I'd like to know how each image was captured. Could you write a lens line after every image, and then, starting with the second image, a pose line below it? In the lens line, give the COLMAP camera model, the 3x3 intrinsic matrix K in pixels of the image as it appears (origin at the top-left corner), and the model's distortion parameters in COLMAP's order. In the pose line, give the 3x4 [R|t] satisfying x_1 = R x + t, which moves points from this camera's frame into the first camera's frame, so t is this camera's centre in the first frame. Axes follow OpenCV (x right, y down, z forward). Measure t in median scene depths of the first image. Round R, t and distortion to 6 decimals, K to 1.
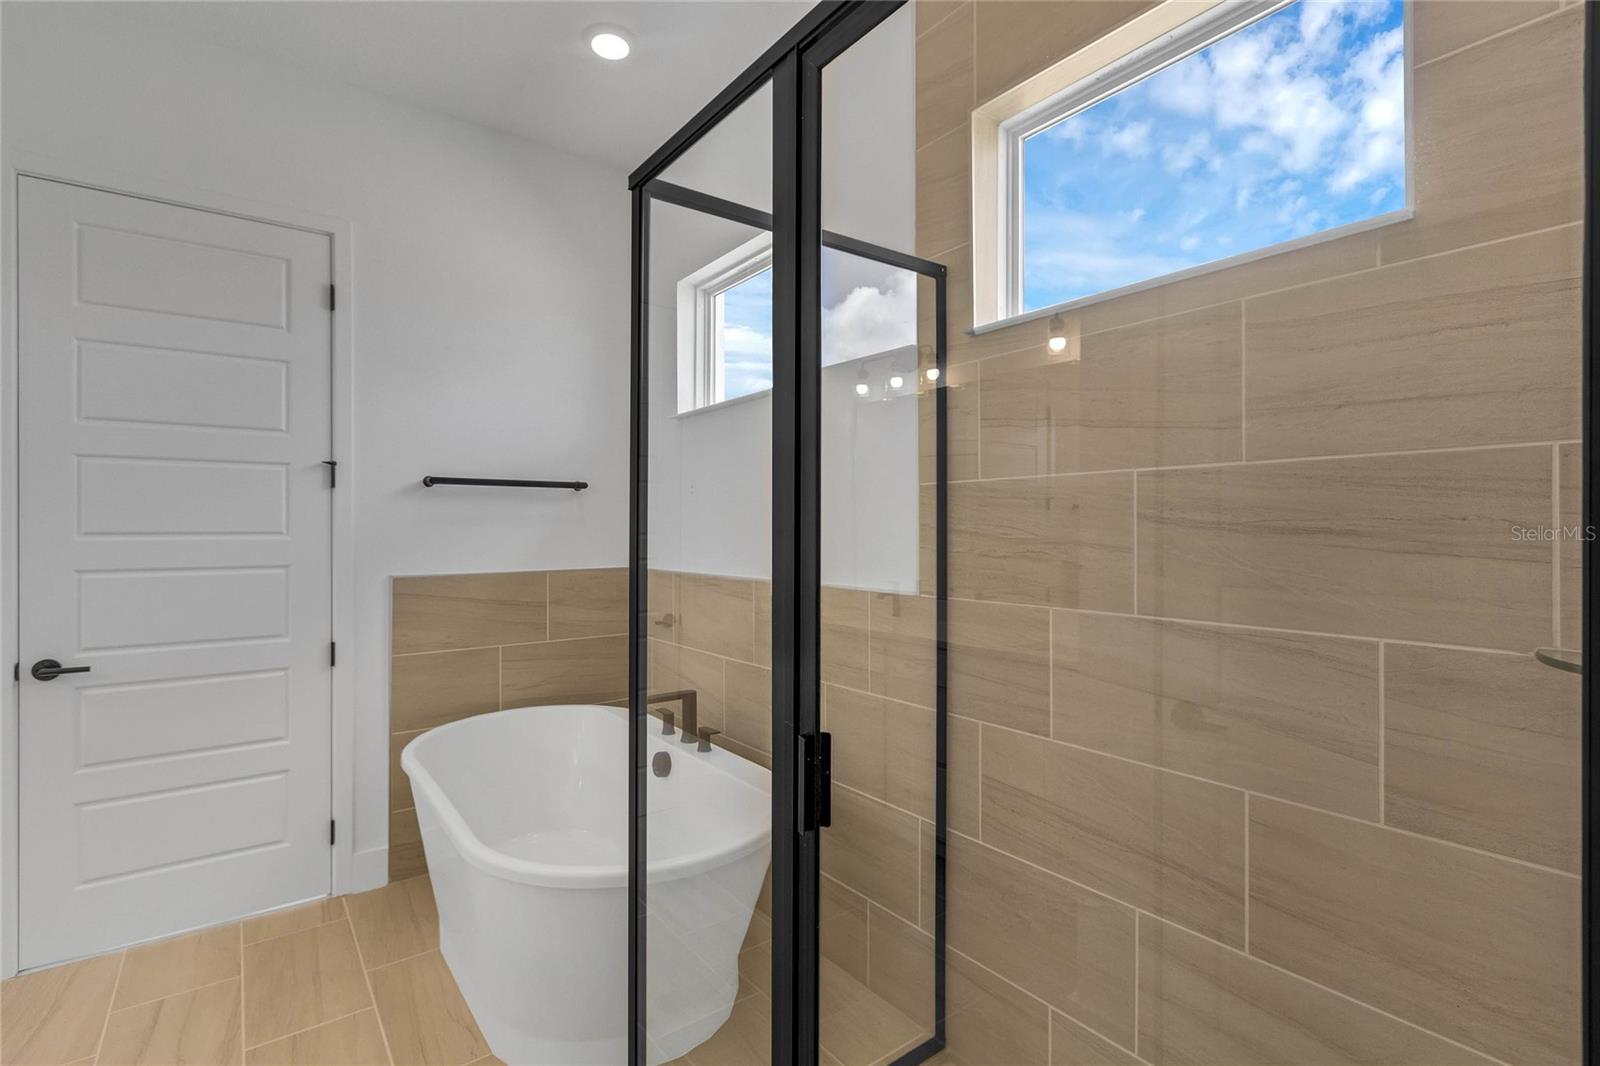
lens RADIAL K [[808.7, 0, 800.0], [0, 808.7, 533.0], [0, 0, 1]] dist [0.001125, 0.000066]
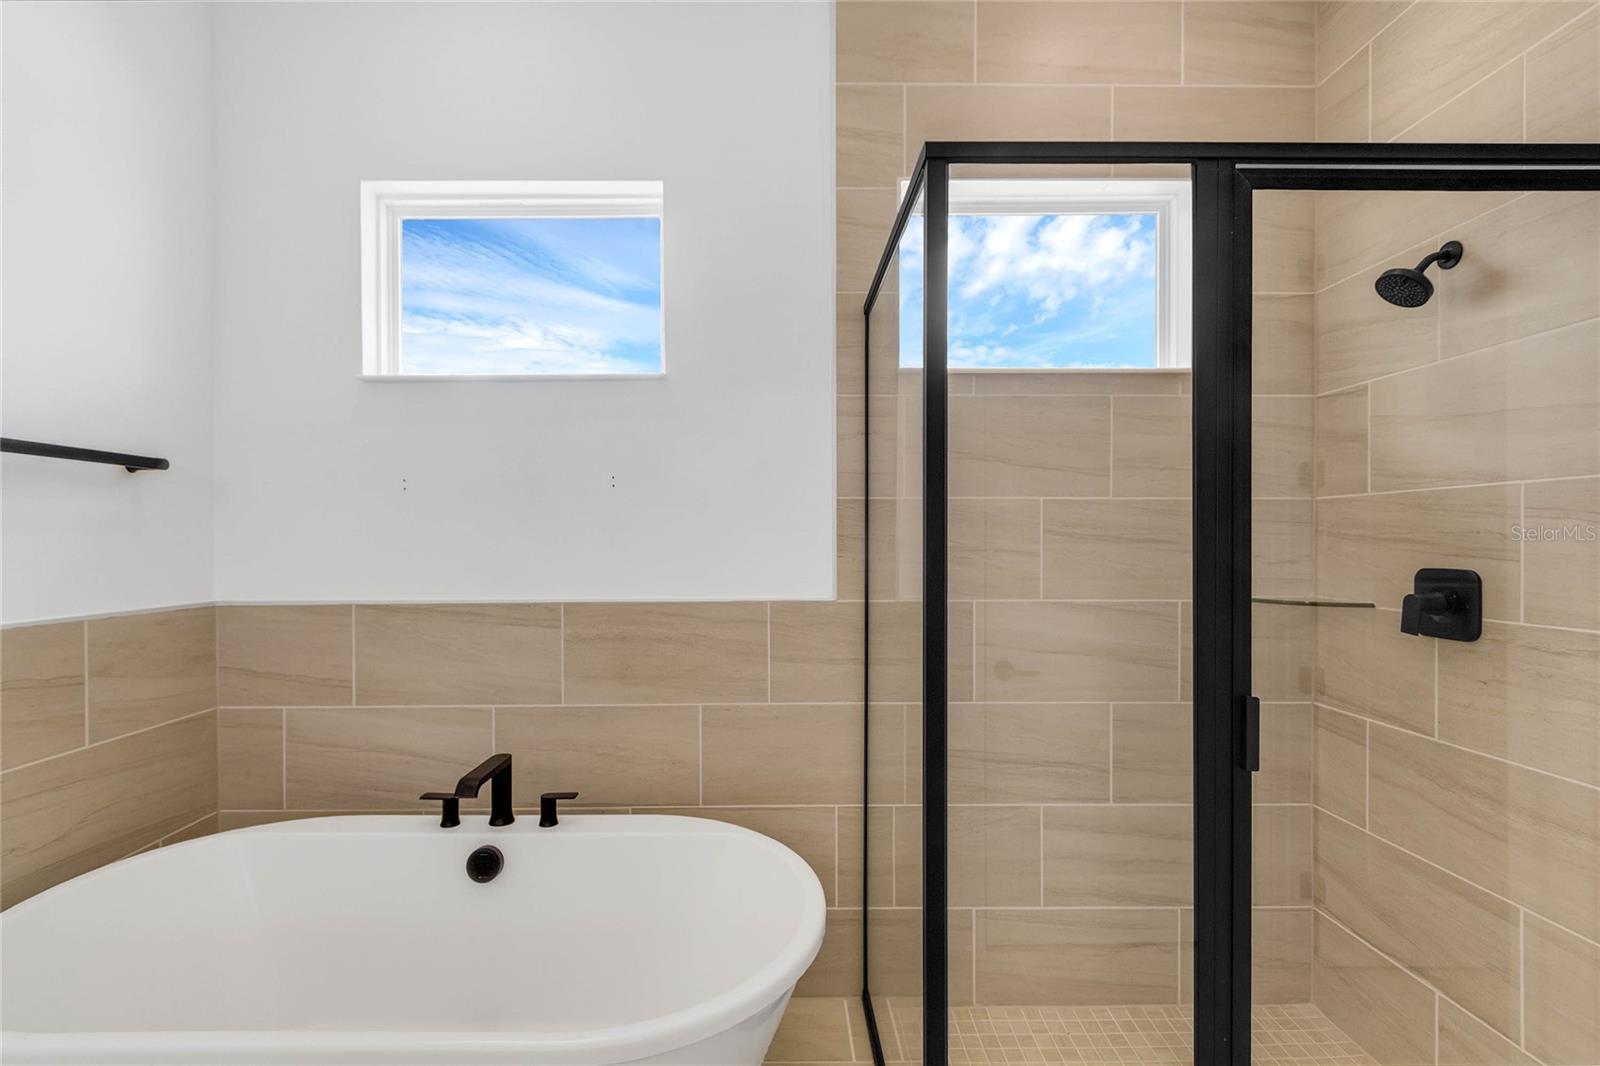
lens RADIAL K [[735.2, 0, 787.8], [0, 735.2, 550.4], [0, 0, 1]] dist [0.001046, 0.000275]
pose [[0.552266, -0.011438, 0.833589, -0.824730], [0.005664, 0.999934, 0.009968, -0.000887], [-0.833649, -0.000783, 0.552295, 0.593753]]
